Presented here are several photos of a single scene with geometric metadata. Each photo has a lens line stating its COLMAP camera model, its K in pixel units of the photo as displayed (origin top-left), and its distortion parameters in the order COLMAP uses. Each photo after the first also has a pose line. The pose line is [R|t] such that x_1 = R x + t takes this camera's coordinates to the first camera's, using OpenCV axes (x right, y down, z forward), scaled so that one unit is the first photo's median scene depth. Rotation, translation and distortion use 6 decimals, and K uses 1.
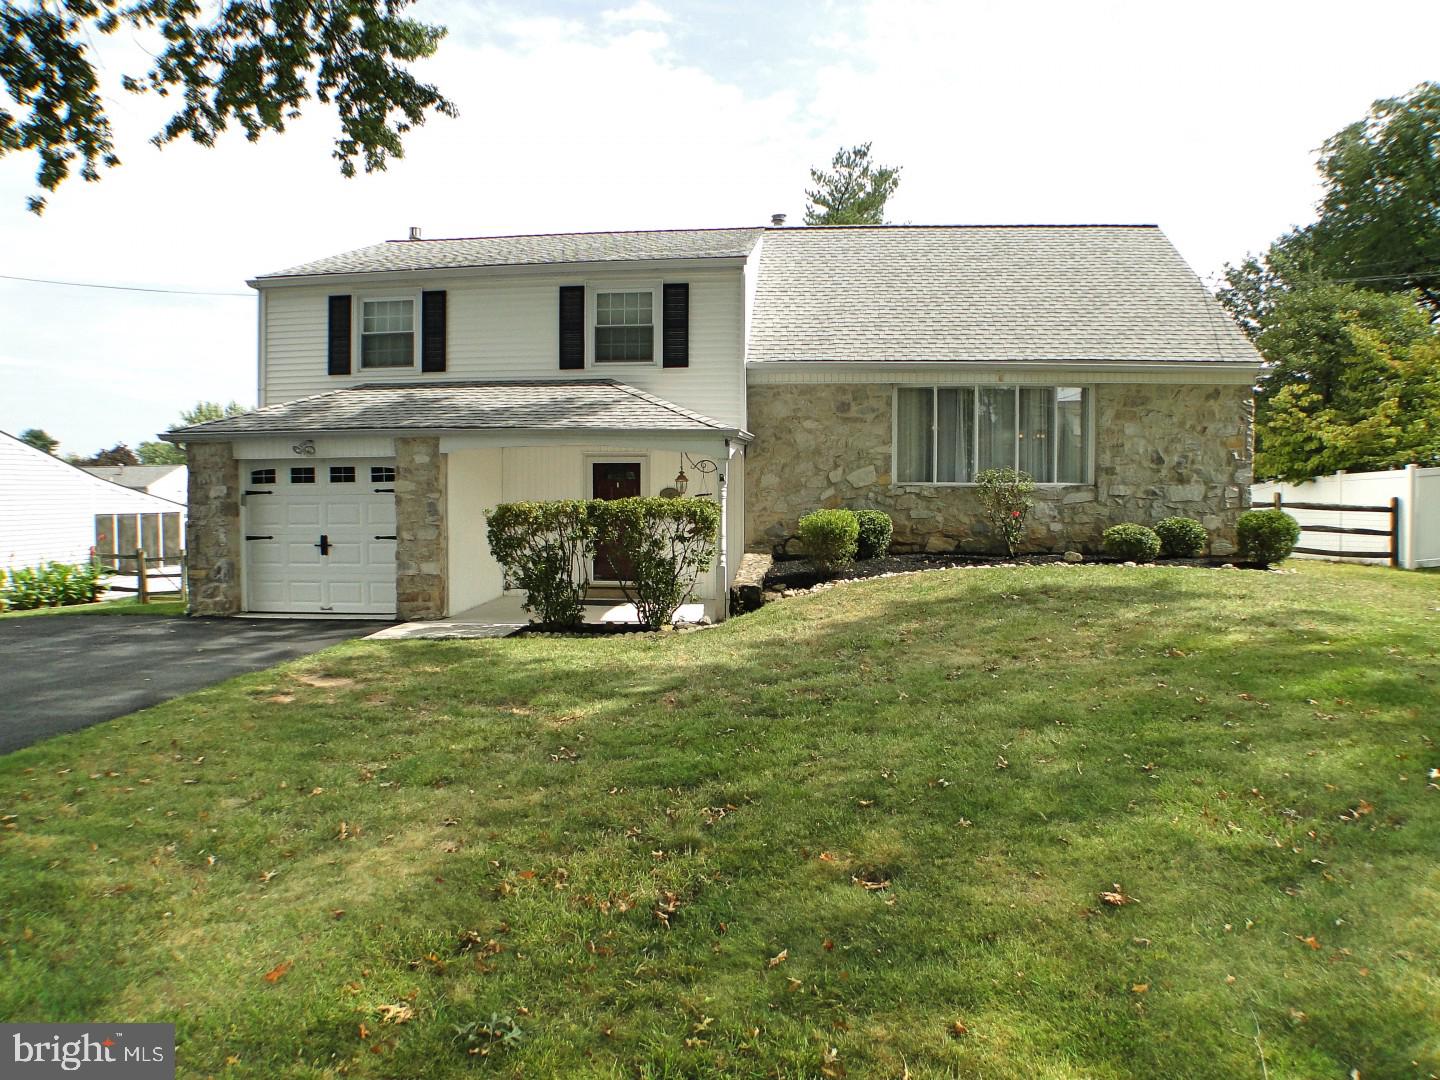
lens RADIAL K [[931.8, 0, 727.9], [0, 931.8, 537.1], [0, 0, 1]] dist [-0.130492, 0.029781]
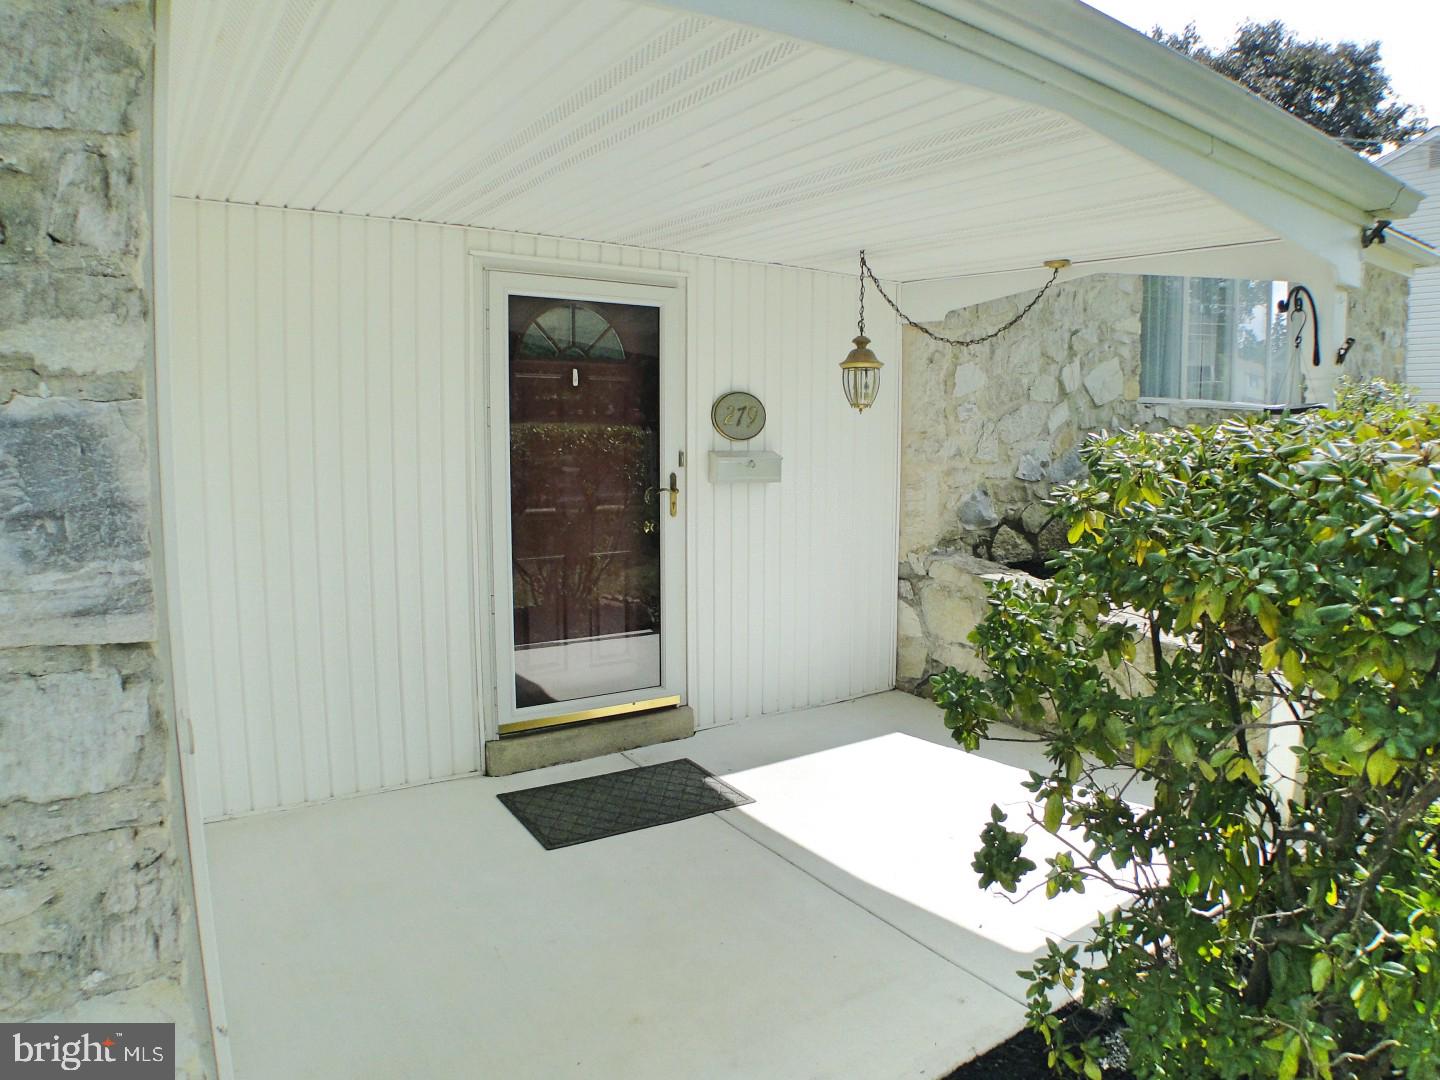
lens RADIAL K [[931.8, 0, 727.9], [0, 931.8, 537.1], [0, 0, 1]] dist [-0.130492, 0.029781]
pose [[0.765792, -0.068801, 0.639398, -0.288501], [0.028928, 0.996940, 0.072626, -0.026600], [-0.642438, -0.037120, 0.765438, 0.782090]]
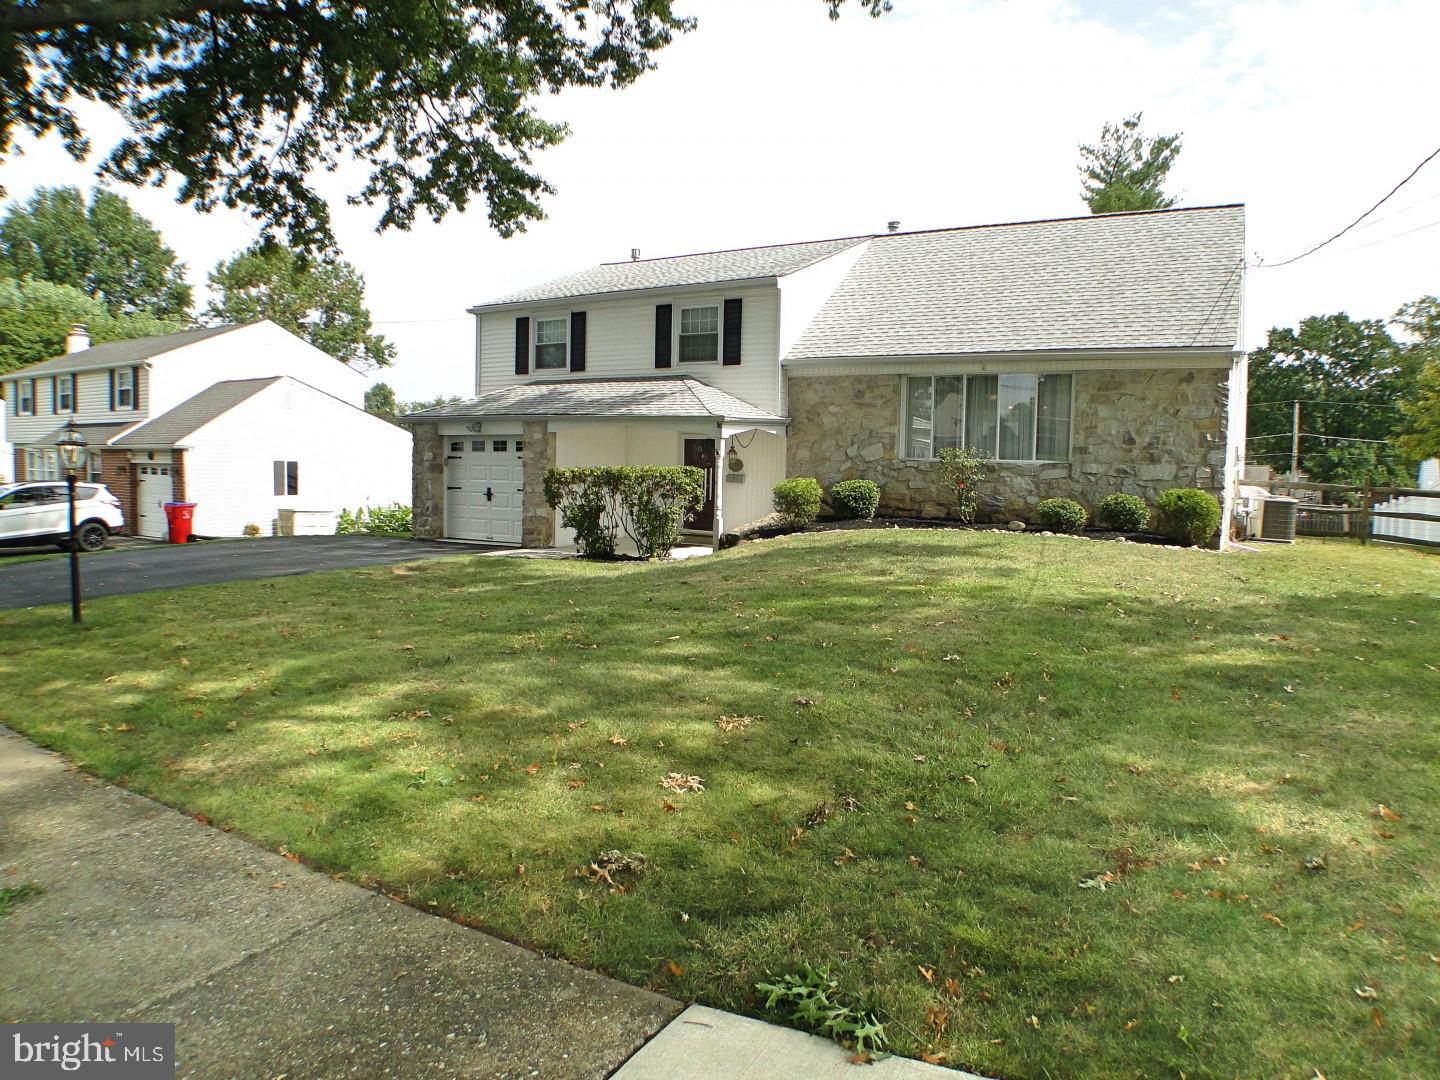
lens RADIAL K [[931.8, 0, 727.9], [0, 931.8, 537.1], [0, 0, 1]] dist [-0.130492, 0.029781]
pose [[0.904819, 0.051388, -0.422685, 0.492197], [-0.037913, 0.998471, 0.040230, 0.003133], [0.424106, -0.020375, 0.905384, -0.167737]]
